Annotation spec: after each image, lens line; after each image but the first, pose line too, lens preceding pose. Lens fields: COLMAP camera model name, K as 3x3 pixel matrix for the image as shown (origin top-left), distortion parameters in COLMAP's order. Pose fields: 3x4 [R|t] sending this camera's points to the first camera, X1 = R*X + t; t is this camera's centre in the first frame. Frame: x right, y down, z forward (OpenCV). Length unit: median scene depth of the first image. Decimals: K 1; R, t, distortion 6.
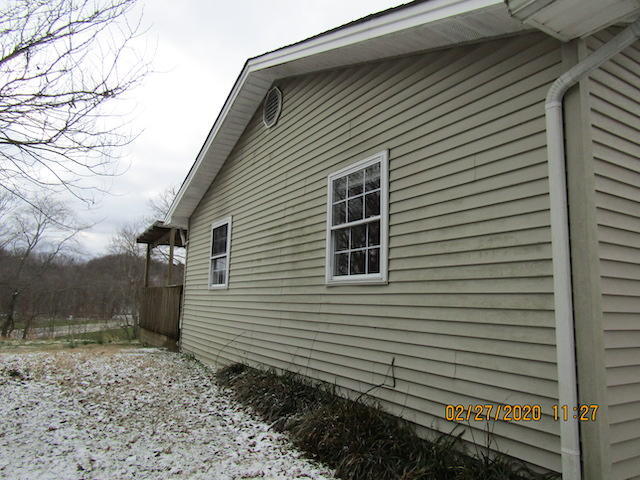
lens RADIAL K [[455.0, 0, 318.9], [0, 455.0, 240.5], [0, 0, 1]] dist [-0.009145, -0.003245]
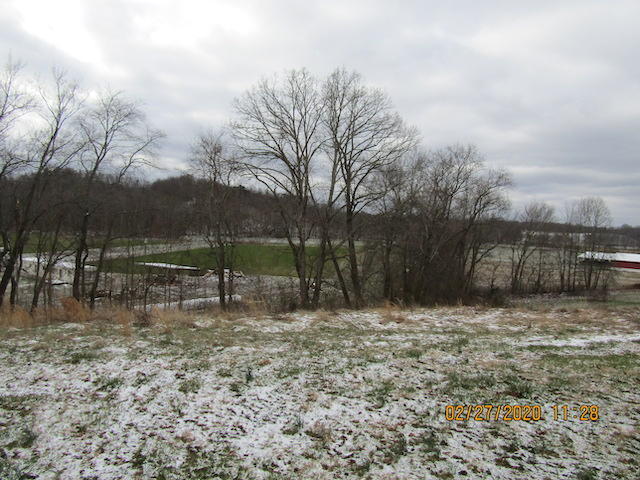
lens RADIAL K [[455.0, 0, 321.4], [0, 455.0, 239.2], [0, 0, 1]] dist [-0.009145, -0.003245]
pose [[0.993502, 0.020456, -0.111963, -0.124215], [-0.001780, 0.986389, 0.164418, 0.021457], [0.113803, -0.163151, 0.980016, 0.189065]]
